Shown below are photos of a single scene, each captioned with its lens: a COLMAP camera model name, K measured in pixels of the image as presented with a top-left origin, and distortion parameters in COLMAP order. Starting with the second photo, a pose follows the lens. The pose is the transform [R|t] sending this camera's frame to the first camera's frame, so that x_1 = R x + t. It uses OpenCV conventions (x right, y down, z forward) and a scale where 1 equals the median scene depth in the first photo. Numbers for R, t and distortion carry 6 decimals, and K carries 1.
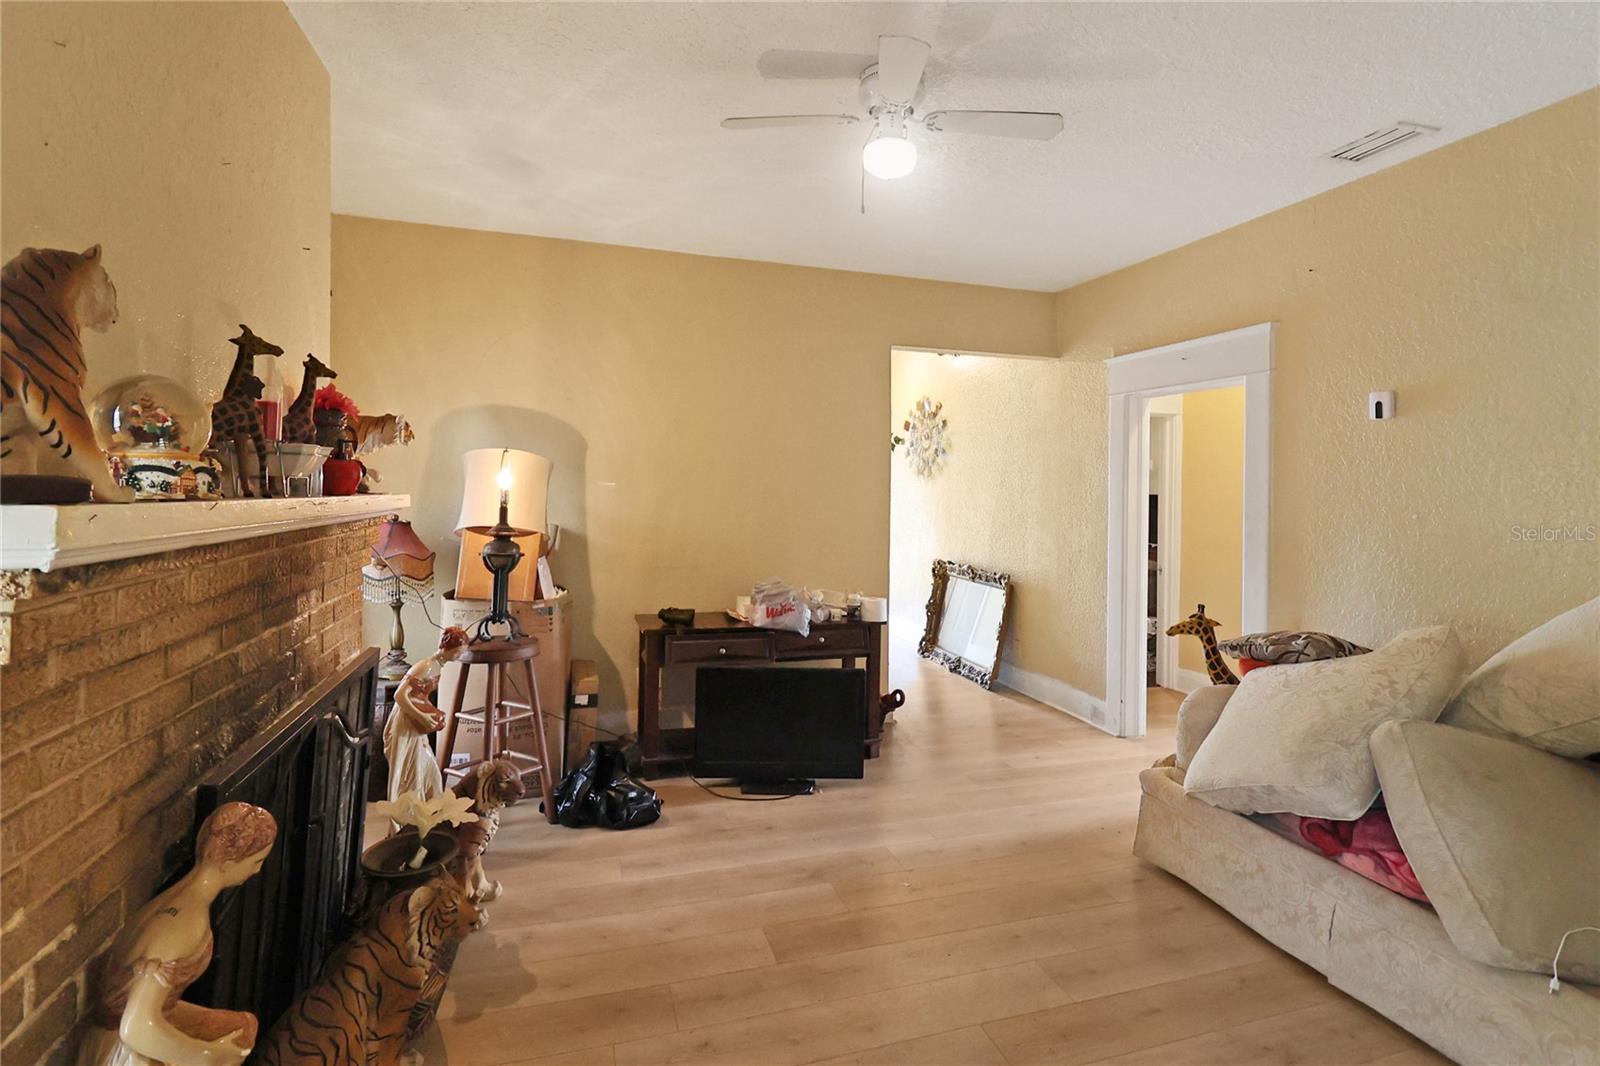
lens RADIAL K [[753.9, 0, 805.6], [0, 753.9, 484.3], [0, 0, 1]] dist [0.001630, 0.000944]
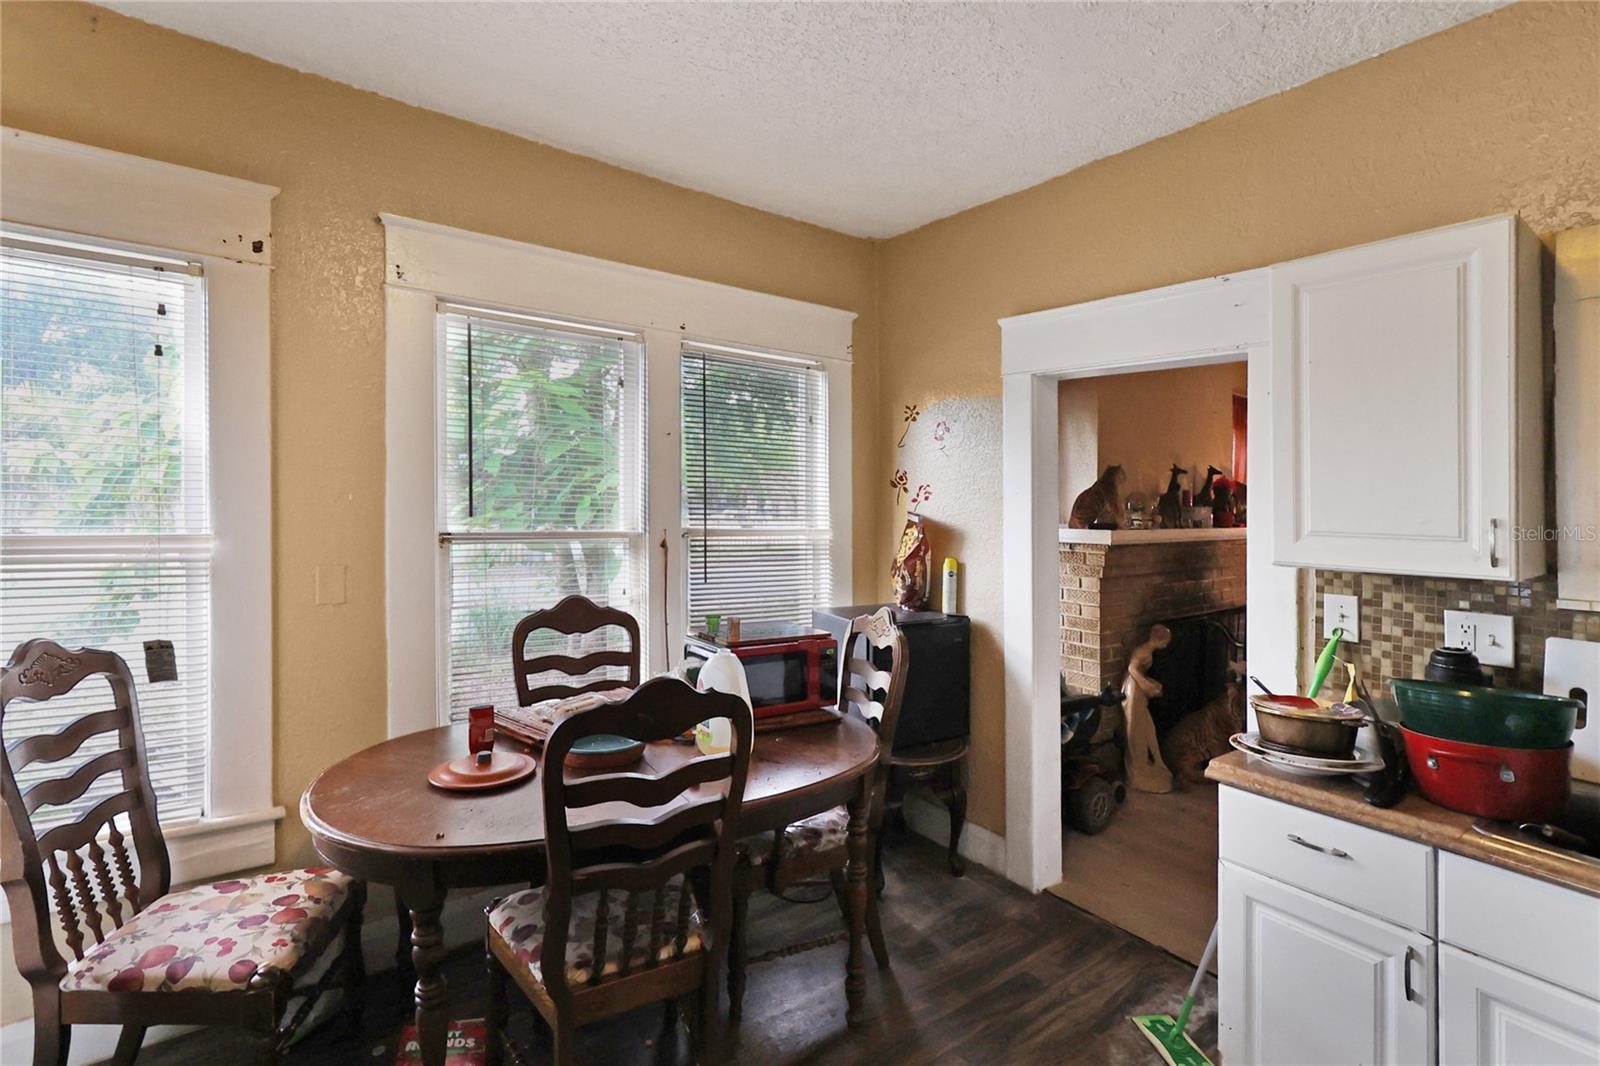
lens RADIAL K [[753.9, 0, 805.6], [0, 753.9, 484.3], [0, 0, 1]] dist [0.001630, 0.000944]
pose [[0.325790, -0.033609, -0.944844, 1.774004], [0.000926, 0.999379, -0.035230, -0.059122], [0.945442, 0.010603, 0.325619, -1.449448]]
